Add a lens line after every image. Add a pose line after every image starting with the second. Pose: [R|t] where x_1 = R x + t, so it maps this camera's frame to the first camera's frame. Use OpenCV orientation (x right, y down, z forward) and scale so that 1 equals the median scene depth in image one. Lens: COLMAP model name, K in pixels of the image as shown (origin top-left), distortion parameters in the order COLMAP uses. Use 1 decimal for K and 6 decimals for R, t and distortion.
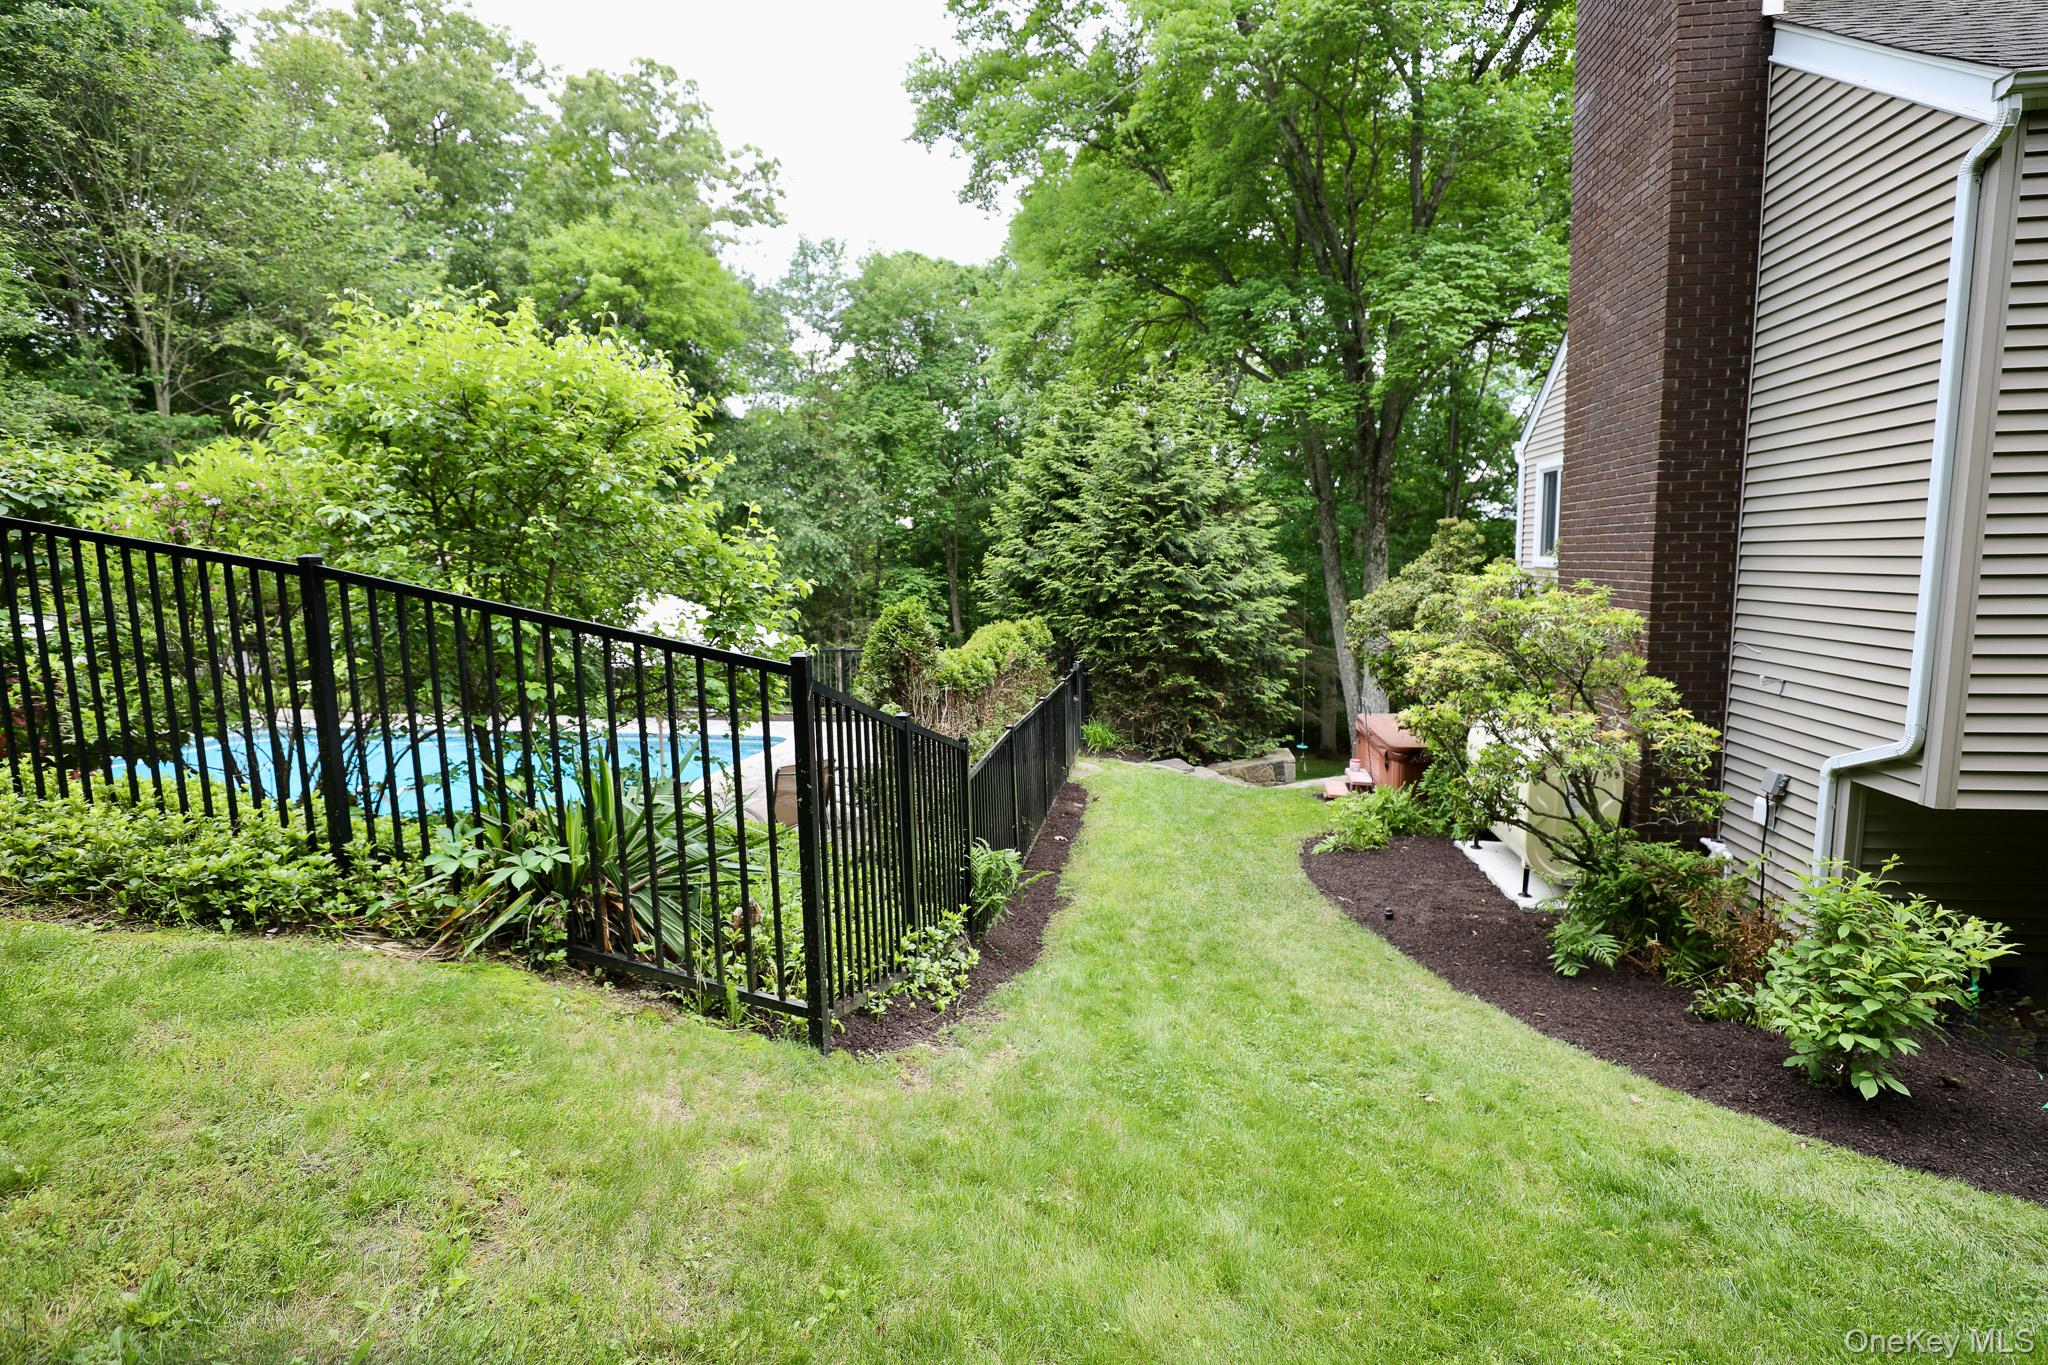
lens RADIAL K [[935.3, 0, 1030.5], [0, 935.3, 672.5], [0, 0, 1]] dist [-0.035988, 0.009854]
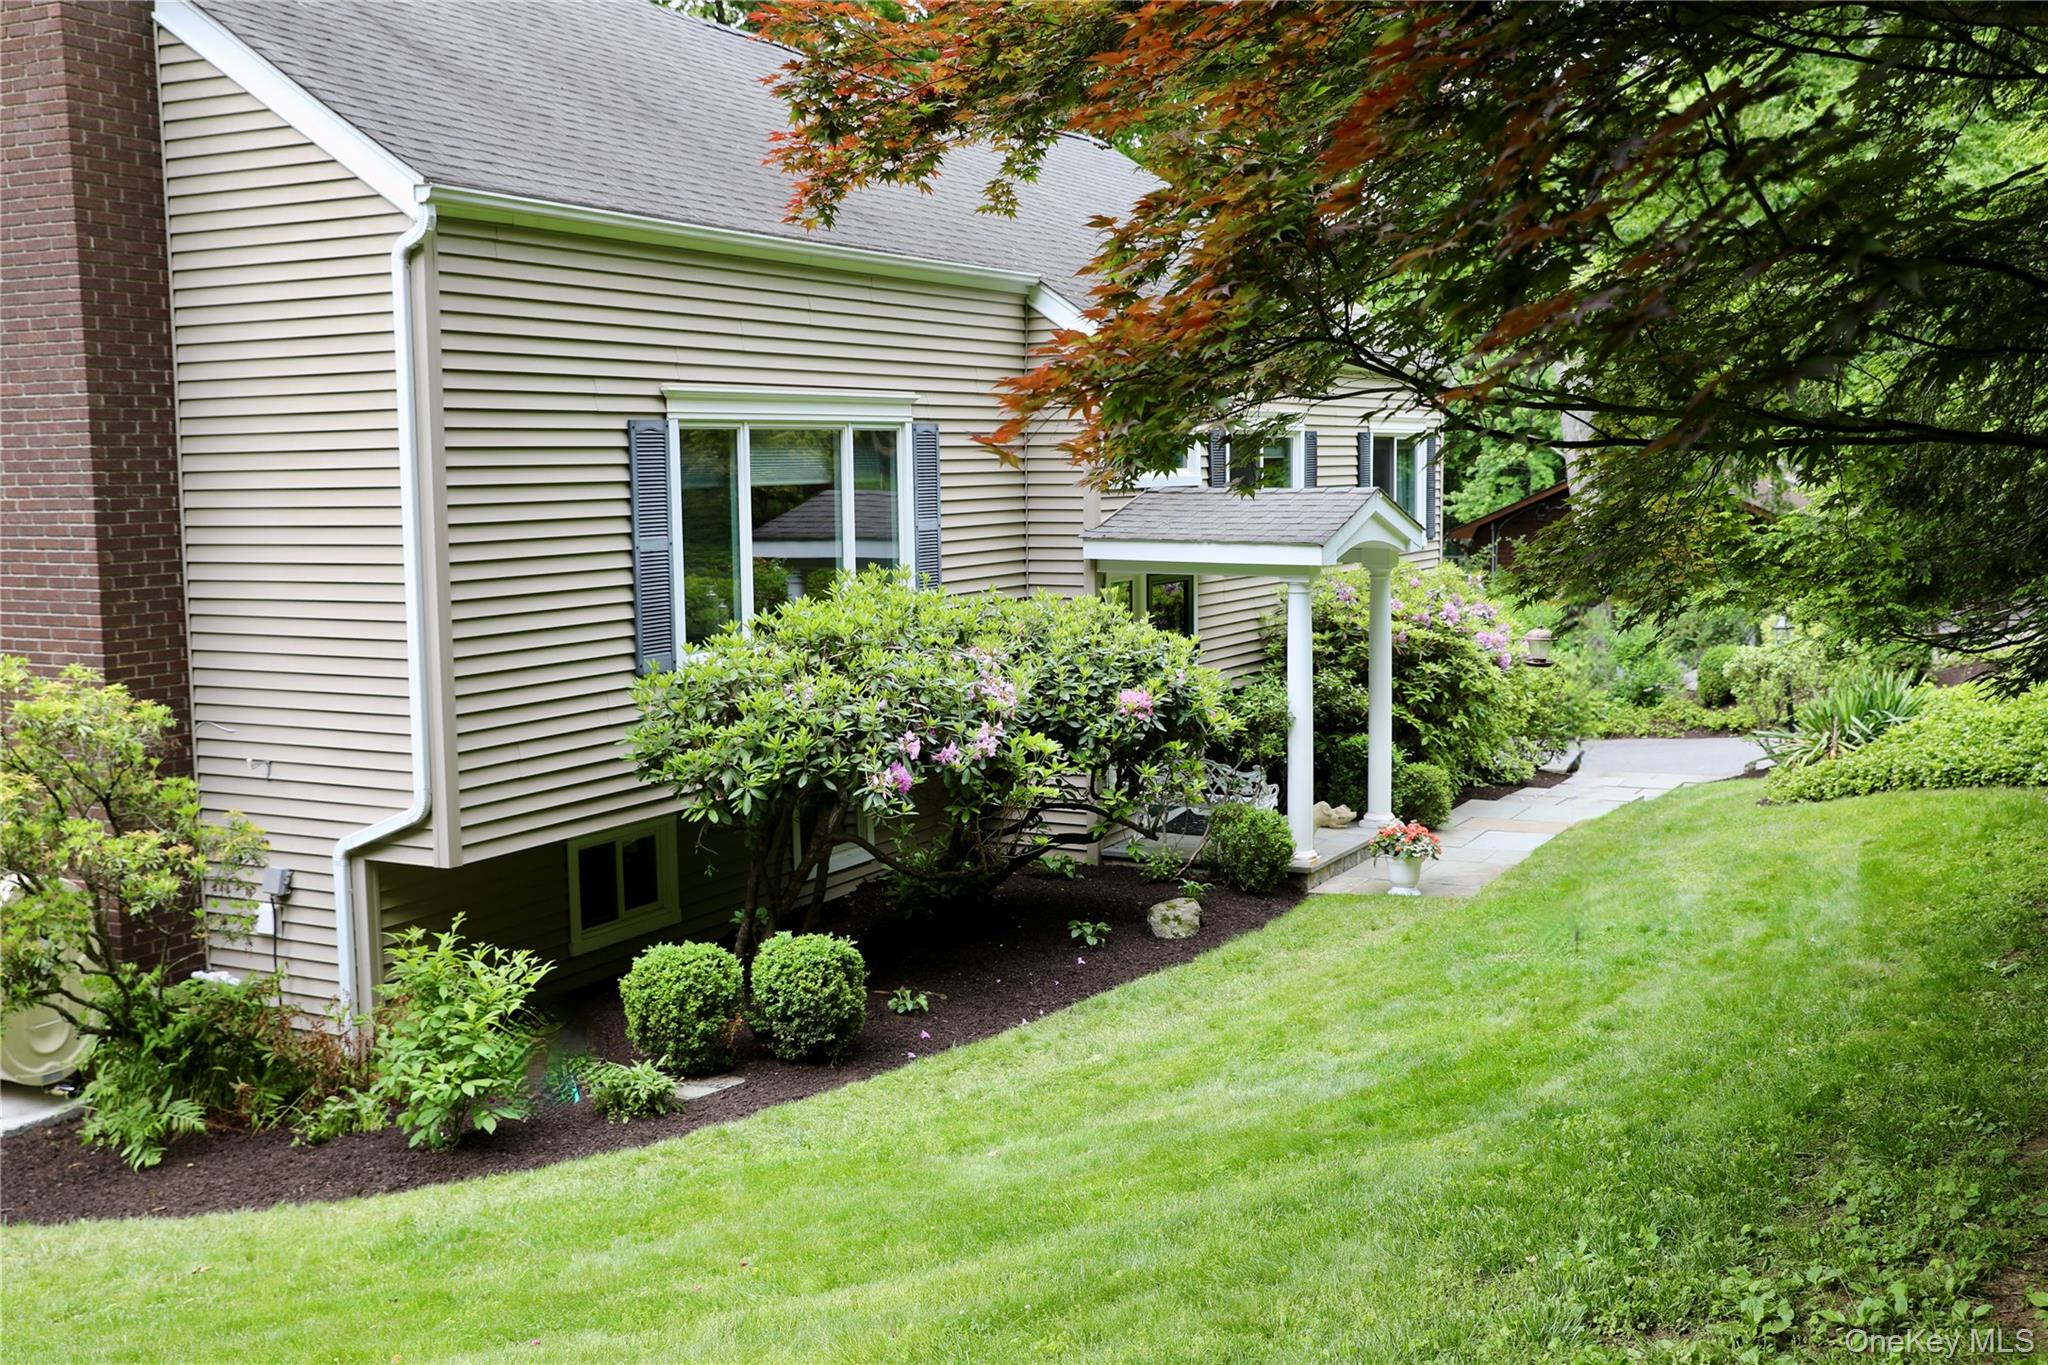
lens RADIAL K [[2018.9, 0, 1024.9], [0, 2018.9, 681.5], [0, 0, 1]] dist [0.006611, 0.000000]
pose [[0.331378, -0.083684, 0.939780, -0.876656], [0.122342, 0.991461, 0.045147, -0.078803], [-0.935532, 0.100014, 0.338786, -0.377374]]
